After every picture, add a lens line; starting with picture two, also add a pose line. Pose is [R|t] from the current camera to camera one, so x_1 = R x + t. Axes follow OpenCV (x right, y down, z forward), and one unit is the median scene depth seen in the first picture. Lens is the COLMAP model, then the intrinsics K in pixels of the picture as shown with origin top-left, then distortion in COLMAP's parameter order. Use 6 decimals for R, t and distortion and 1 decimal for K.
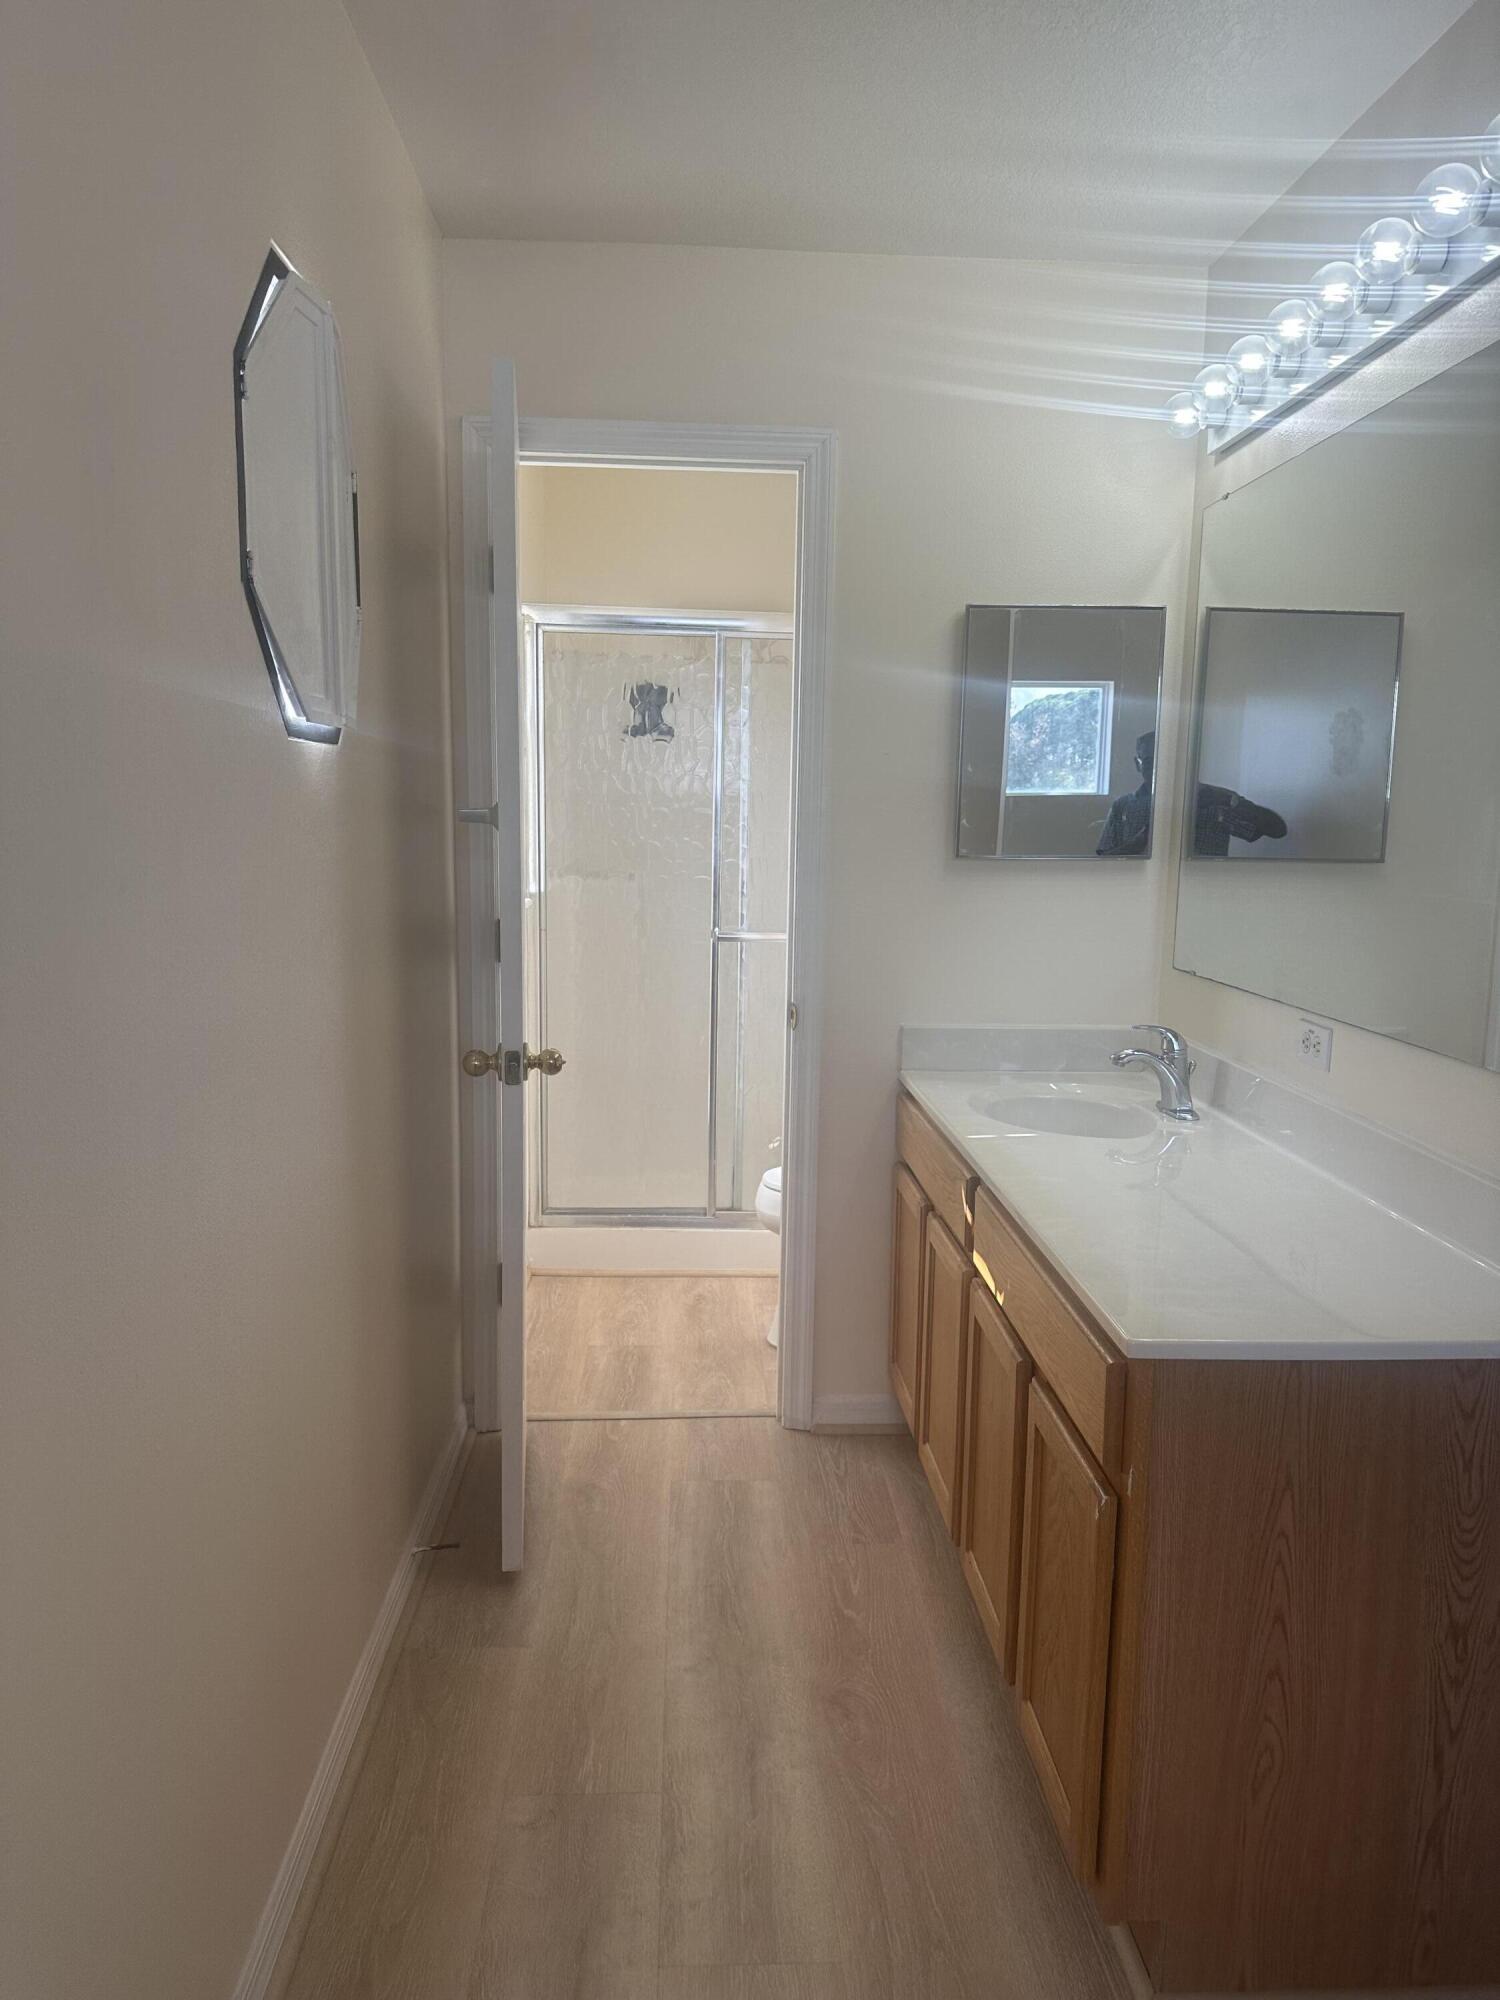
lens RADIAL K [[1398.8, 0, 747.3], [0, 1398.8, 998.1], [0, 0, 1]] dist [0.023634, 0.001316]
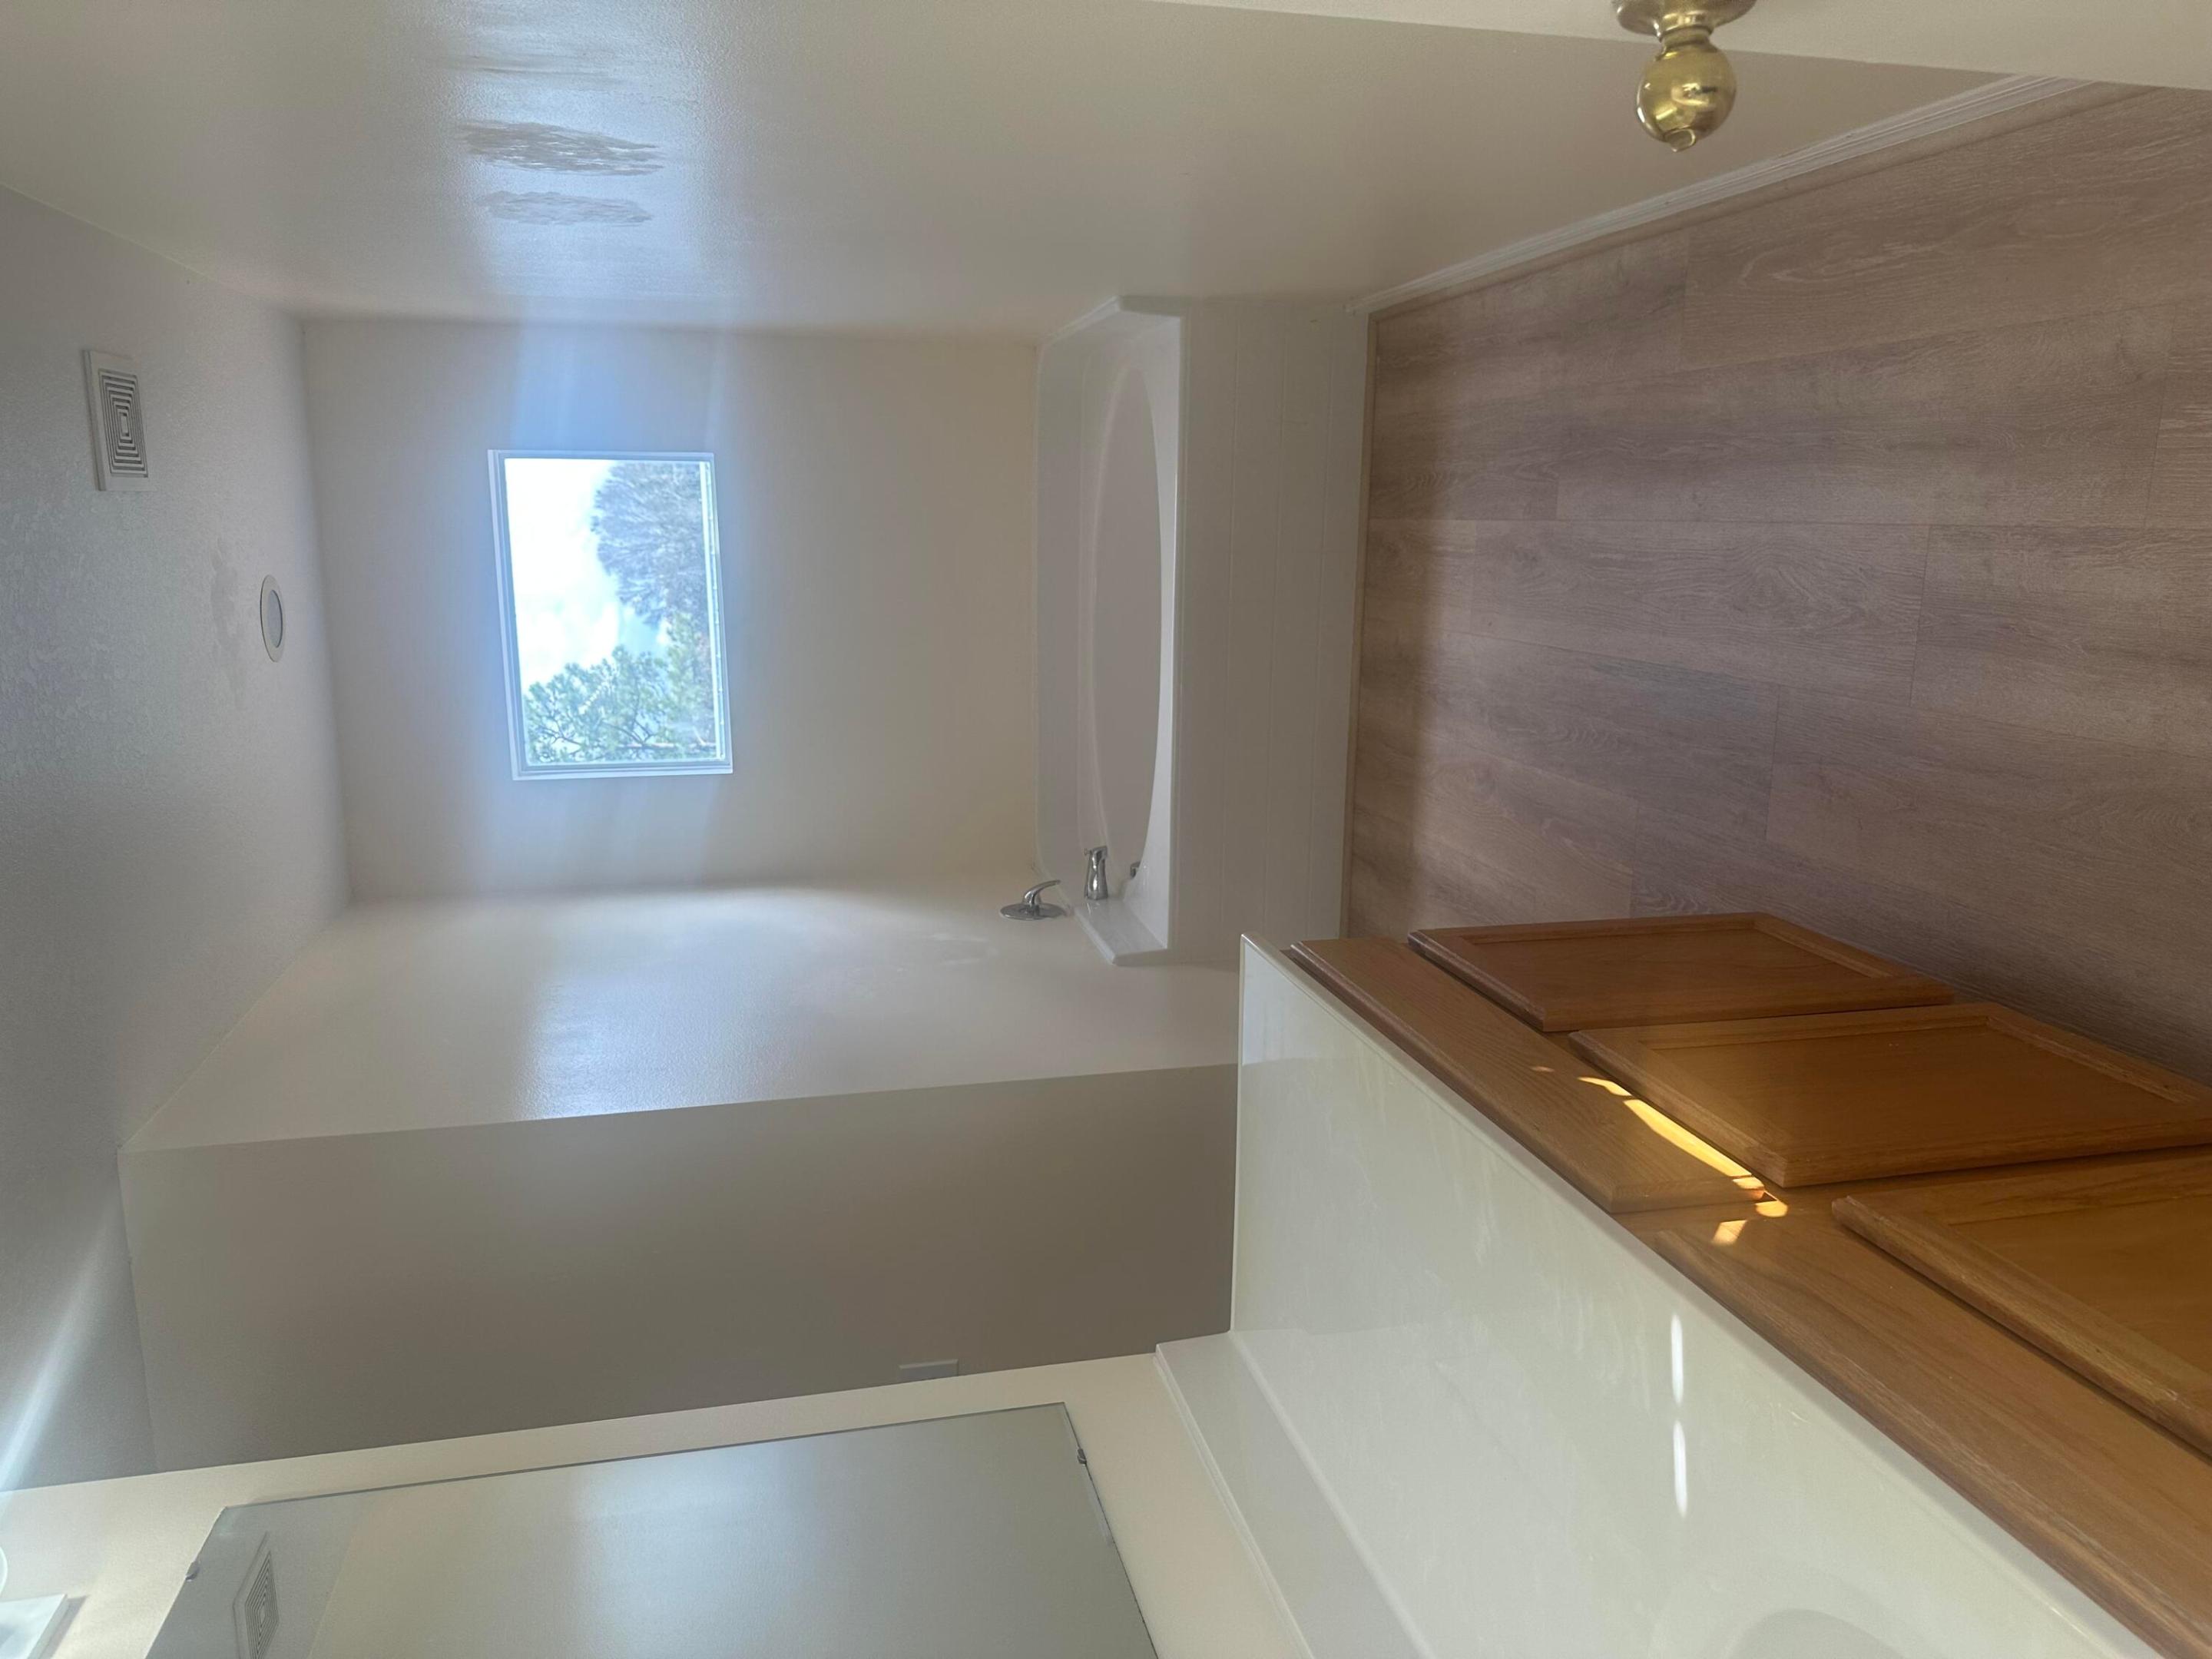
lens RADIAL K [[1547.0, 0, 1113.4], [0, 1547.0, 833.8], [0, 0, 1]] dist [0.023634, 0.001316]
pose [[-0.048517, 0.968521, 0.244159, -0.081890], [0.922284, -0.050405, 0.383211, -0.255535], [0.383455, 0.243776, -0.890806, 1.610268]]
